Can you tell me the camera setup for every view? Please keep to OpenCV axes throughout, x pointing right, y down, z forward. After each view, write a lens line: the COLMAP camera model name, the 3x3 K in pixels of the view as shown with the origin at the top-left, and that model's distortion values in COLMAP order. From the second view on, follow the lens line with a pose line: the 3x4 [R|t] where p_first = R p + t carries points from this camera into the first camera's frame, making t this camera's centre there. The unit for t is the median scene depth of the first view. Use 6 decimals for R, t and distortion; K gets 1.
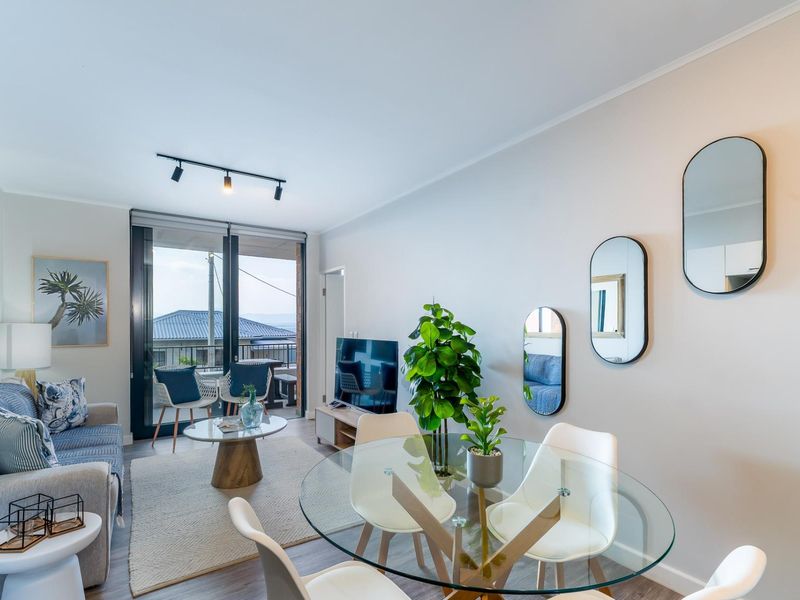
lens RADIAL K [[385.8, 0, 395.8], [0, 385.8, 325.0], [0, 0, 1]] dist [0.001497, 0.000714]
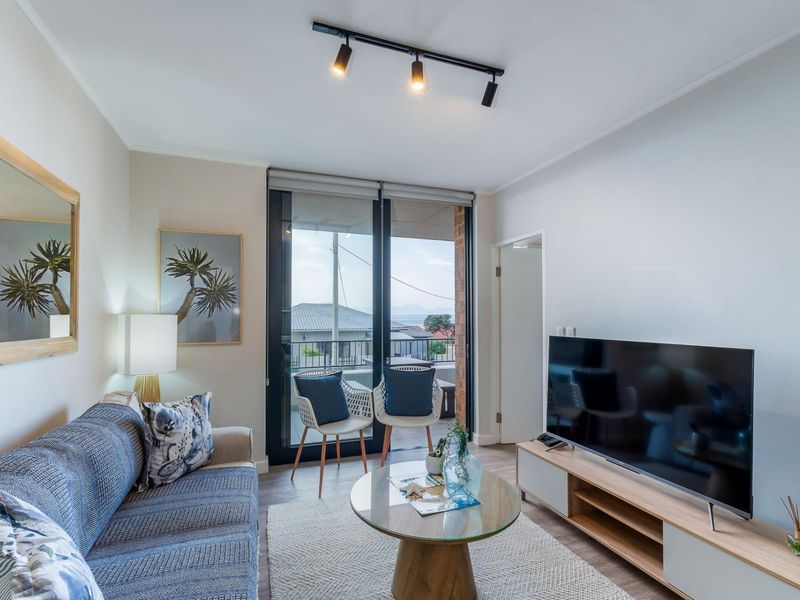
lens RADIAL K [[376.6, 0, 398.7], [0, 376.6, 311.2], [0, 0, 1]] dist [-0.003457, -0.000046]
pose [[0.967803, -0.003748, -0.251680, -0.261586], [-0.000289, 0.999872, -0.016001, 0.001158], [0.251707, 0.015559, 0.967678, 0.364364]]
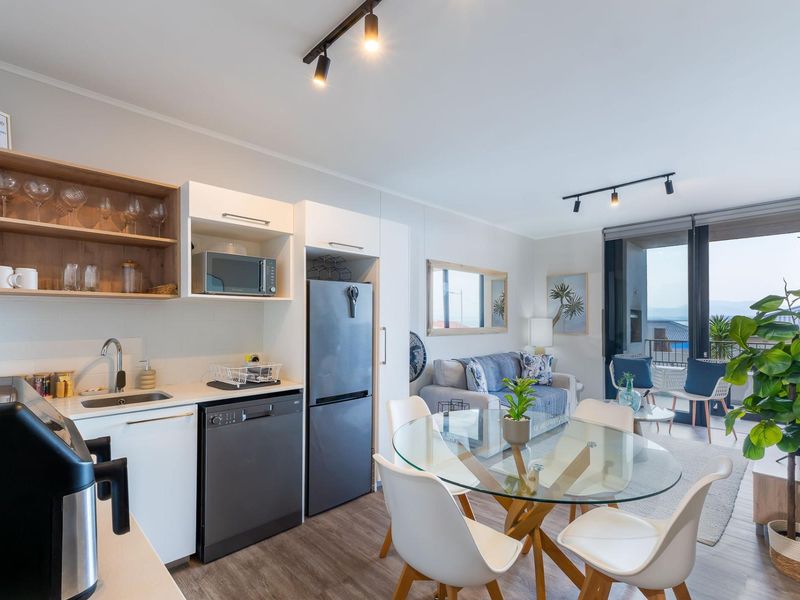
lens RADIAL K [[391.4, 0, 402.6], [0, 391.4, 319.9], [0, 0, 1]] dist [-0.000648, 0.000768]
pose [[0.177336, 0.002592, -0.984147, 0.503792], [-0.001768, 0.999996, 0.002315, -0.000855], [0.984149, 0.001330, 0.177340, 0.129057]]
